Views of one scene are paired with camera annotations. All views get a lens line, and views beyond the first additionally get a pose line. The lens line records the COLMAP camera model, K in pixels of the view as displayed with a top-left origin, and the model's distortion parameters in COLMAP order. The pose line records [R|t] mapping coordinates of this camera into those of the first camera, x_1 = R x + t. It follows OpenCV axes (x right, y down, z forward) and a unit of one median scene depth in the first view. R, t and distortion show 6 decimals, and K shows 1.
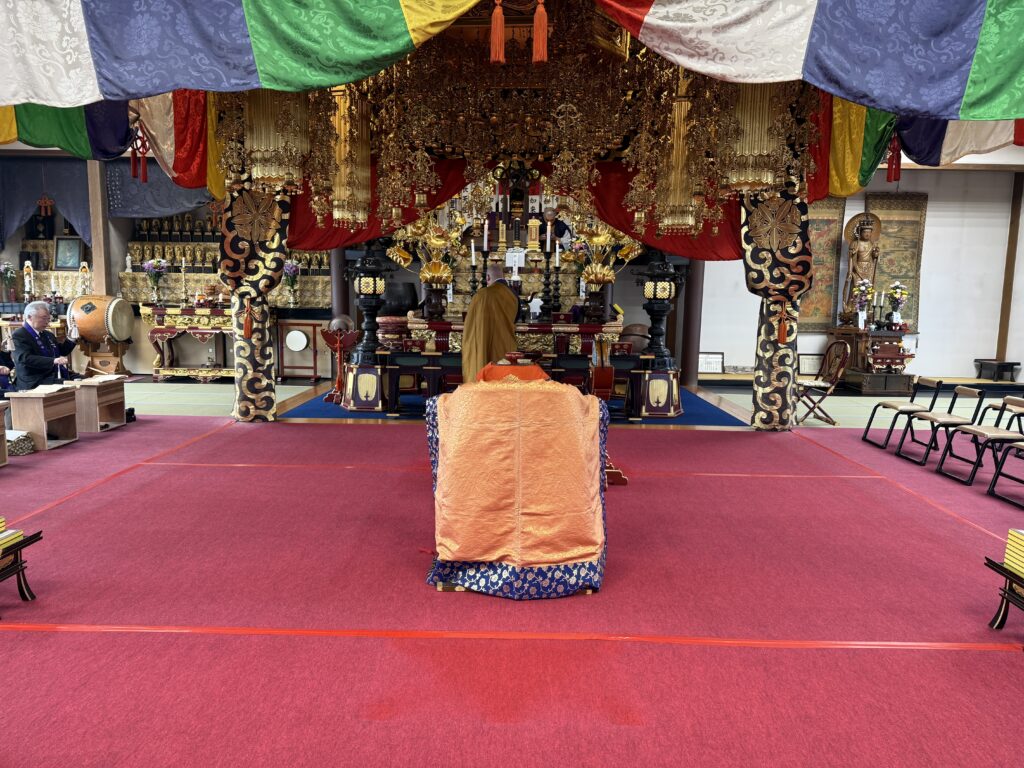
lens RADIAL K [[714.2, 0, 511.9], [0, 714.2, 397.3], [0, 0, 1]] dist [-0.045721, 0.002945]
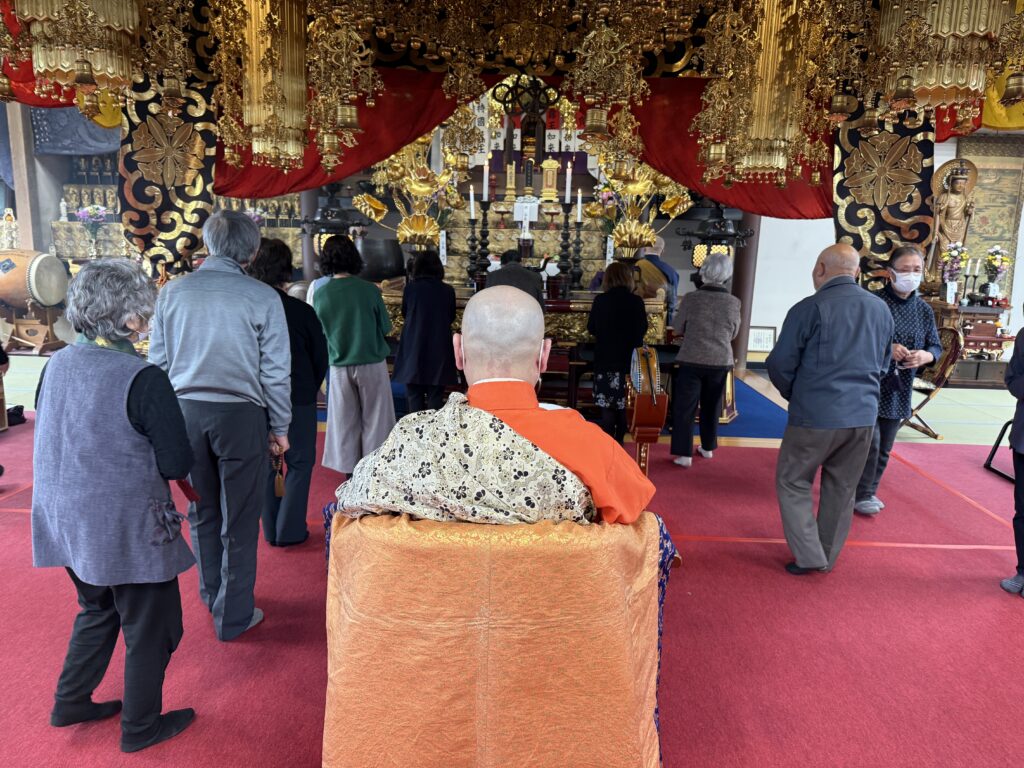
lens RADIAL K [[714.2, 0, 511.9], [0, 714.2, 397.3], [0, 0, 1]] dist [-0.045721, 0.002945]
pose [[0.999567, 0.018488, -0.022906, 0.012793], [-0.016766, 0.997176, 0.073208, -0.052544], [0.024194, -0.072792, 0.997054, 0.228708]]
